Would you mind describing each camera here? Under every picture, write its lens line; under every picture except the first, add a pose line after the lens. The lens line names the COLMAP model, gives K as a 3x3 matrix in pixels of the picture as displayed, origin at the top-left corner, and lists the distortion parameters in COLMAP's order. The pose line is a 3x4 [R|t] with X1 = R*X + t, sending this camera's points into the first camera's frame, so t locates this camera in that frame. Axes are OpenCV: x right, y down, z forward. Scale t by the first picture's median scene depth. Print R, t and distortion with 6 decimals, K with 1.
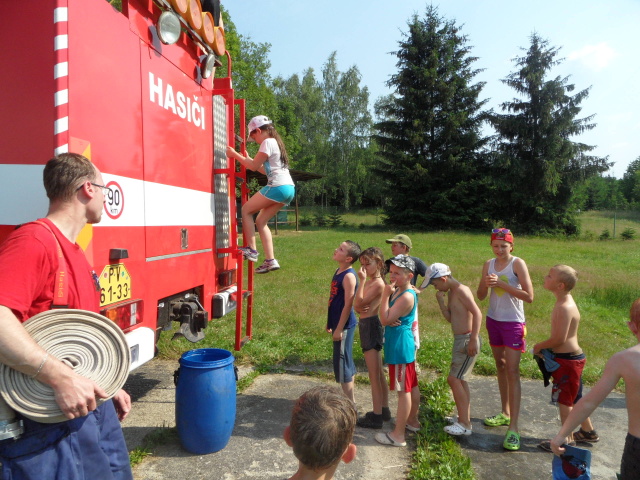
lens RADIAL K [[446.1, 0, 320.0], [0, 446.1, 240.0], [0, 0, 1]] dist [-0.000728, -0.000246]
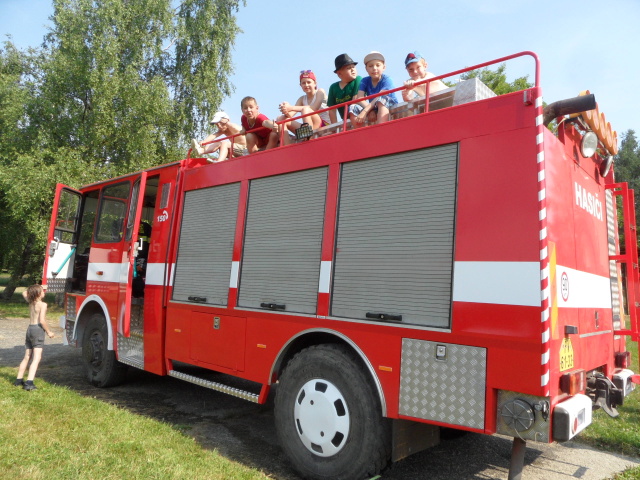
lens RADIAL K [[446.1, 0, 320.0], [0, 446.1, 240.0], [0, 0, 1]] dist [-0.000728, -0.000246]
pose [[0.825403, -0.017157, -0.564283, -0.225298], [-0.072431, 0.988059, -0.135989, 0.002396], [0.559878, 0.153118, 0.814304, -0.317942]]
